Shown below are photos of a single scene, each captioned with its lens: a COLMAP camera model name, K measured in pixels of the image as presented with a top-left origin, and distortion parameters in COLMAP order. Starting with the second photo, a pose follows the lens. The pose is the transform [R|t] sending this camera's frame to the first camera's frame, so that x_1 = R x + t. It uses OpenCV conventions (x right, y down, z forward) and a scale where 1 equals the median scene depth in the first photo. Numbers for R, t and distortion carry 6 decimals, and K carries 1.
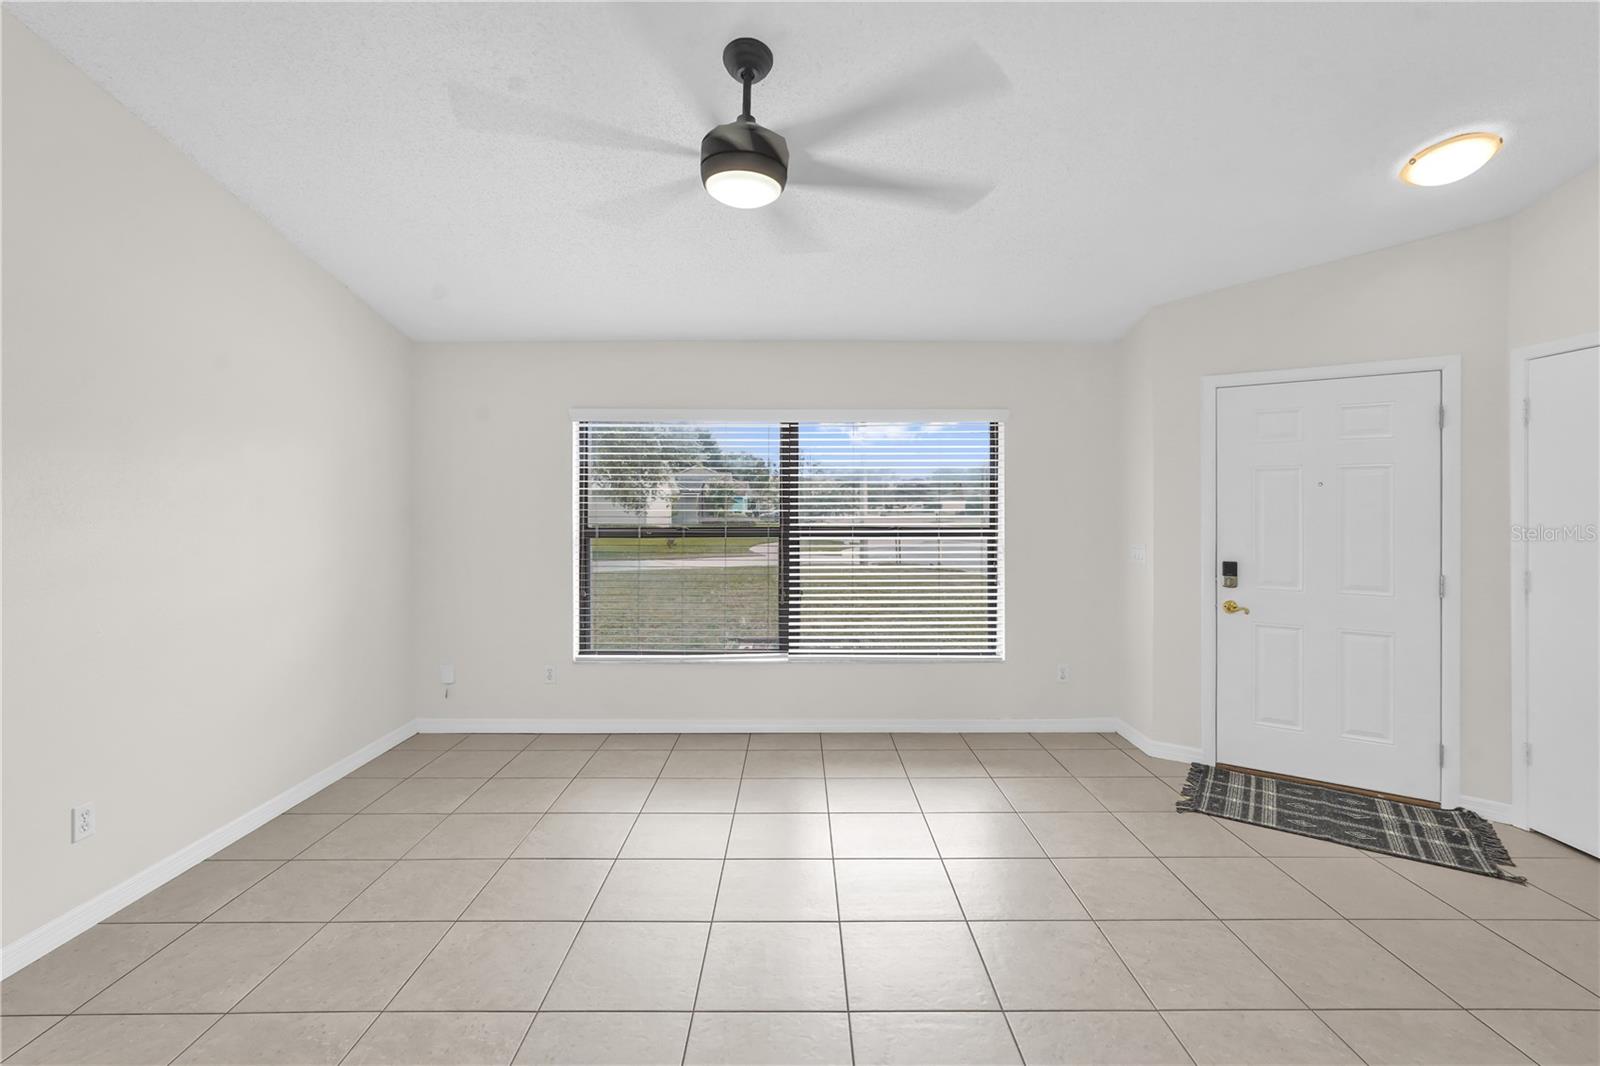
lens RADIAL K [[725.0, 0, 803.5], [0, 725.0, 516.2], [0, 0, 1]] dist [-0.000625, 0.000621]
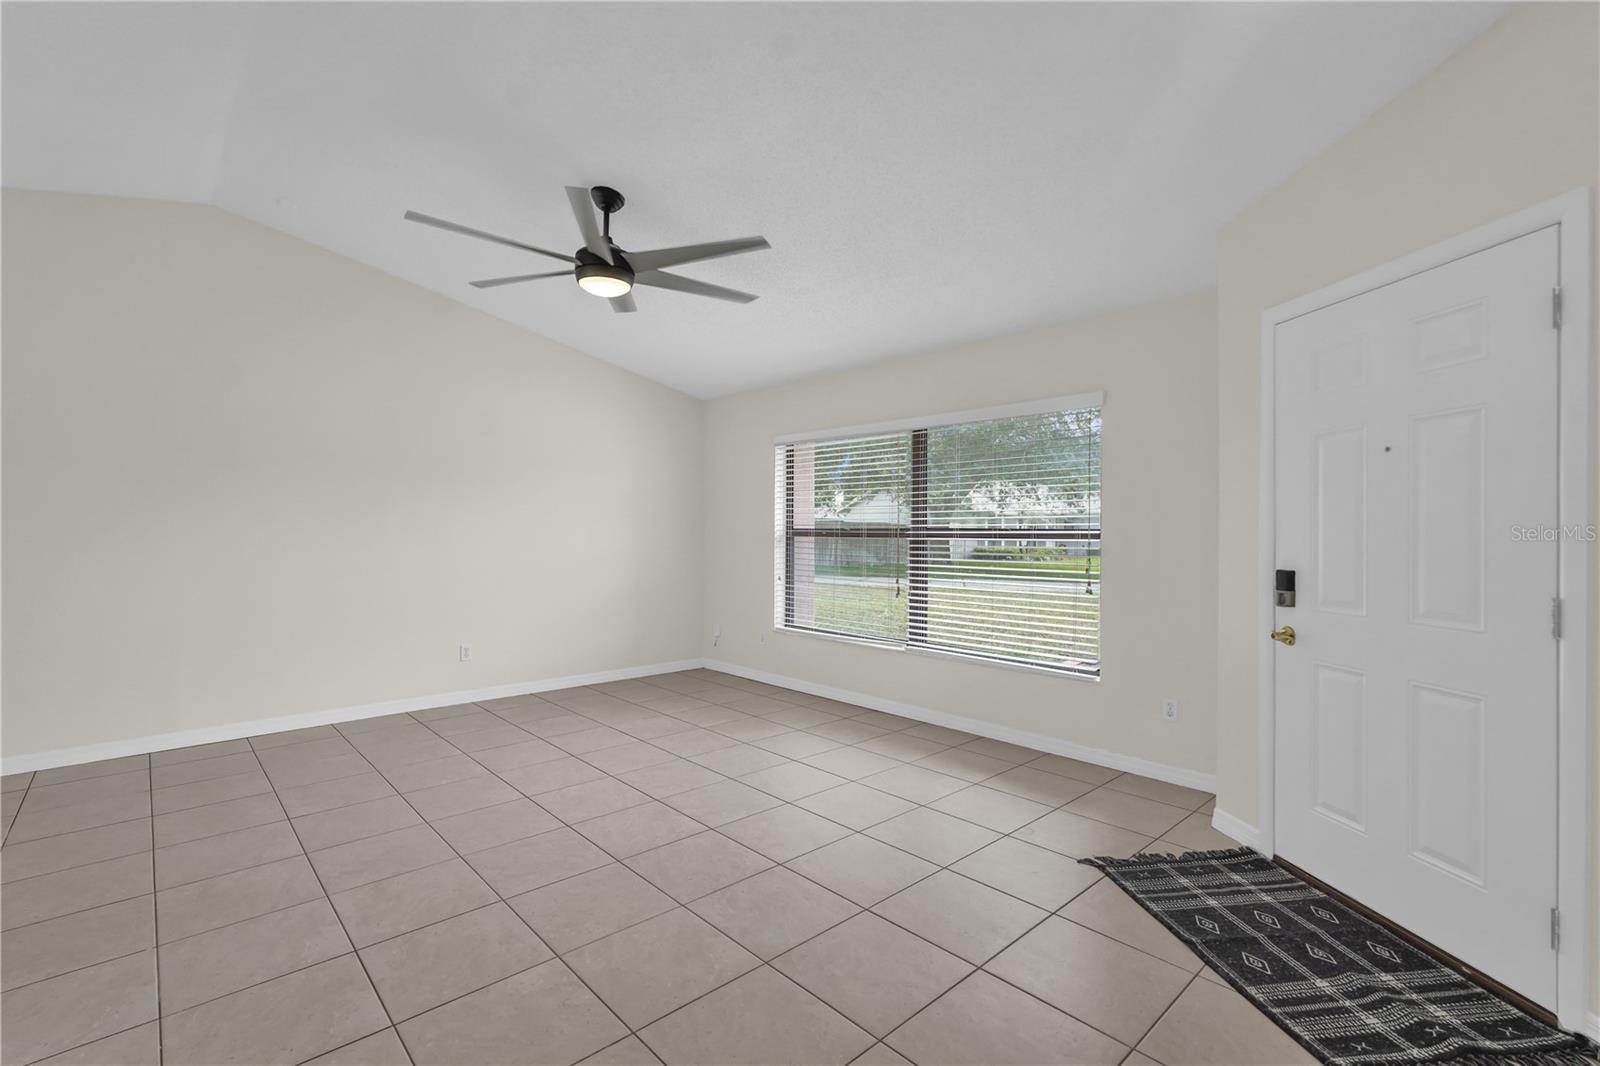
lens RADIAL K [[725.2, 0, 800.0], [0, 725.2, 533.0], [0, 0, 1]] dist [0.001924, 0.001258]
pose [[0.669739, 0.005004, -0.742580, 0.897968], [-0.016531, 0.999830, -0.008172, 0.045924], [0.742413, 0.017749, 0.669707, 0.200757]]
